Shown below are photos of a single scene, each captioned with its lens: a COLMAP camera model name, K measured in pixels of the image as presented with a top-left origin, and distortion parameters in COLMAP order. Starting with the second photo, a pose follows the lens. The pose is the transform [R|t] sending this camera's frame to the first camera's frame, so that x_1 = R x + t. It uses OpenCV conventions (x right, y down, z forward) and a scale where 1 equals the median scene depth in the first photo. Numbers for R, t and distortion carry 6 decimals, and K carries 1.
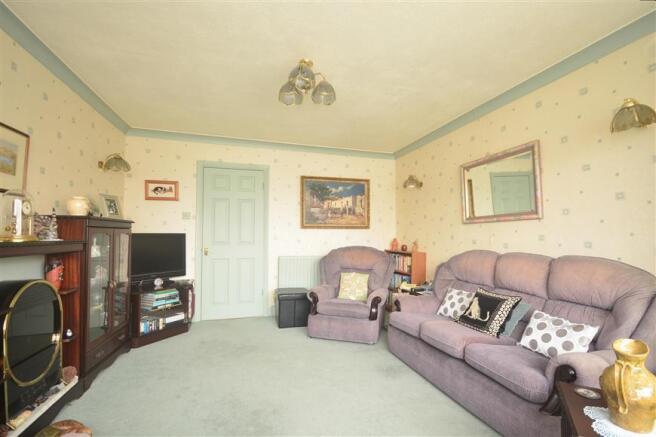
lens RADIAL K [[297.3, 0, 330.9], [0, 297.3, 229.6], [0, 0, 1]] dist [0.002340, -0.000023]
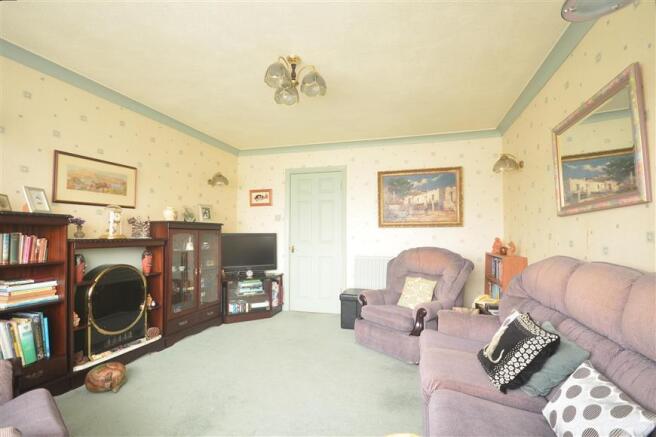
lens RADIAL K [[297.3, 0, 330.9], [0, 297.3, 229.6], [0, 0, 1]] dist [0.002340, -0.000023]
pose [[0.843408, -0.012243, -0.537134, 0.319851], [0.012414, 0.999918, -0.003298, 0.005010], [0.537130, -0.003886, 0.843491, 0.138329]]
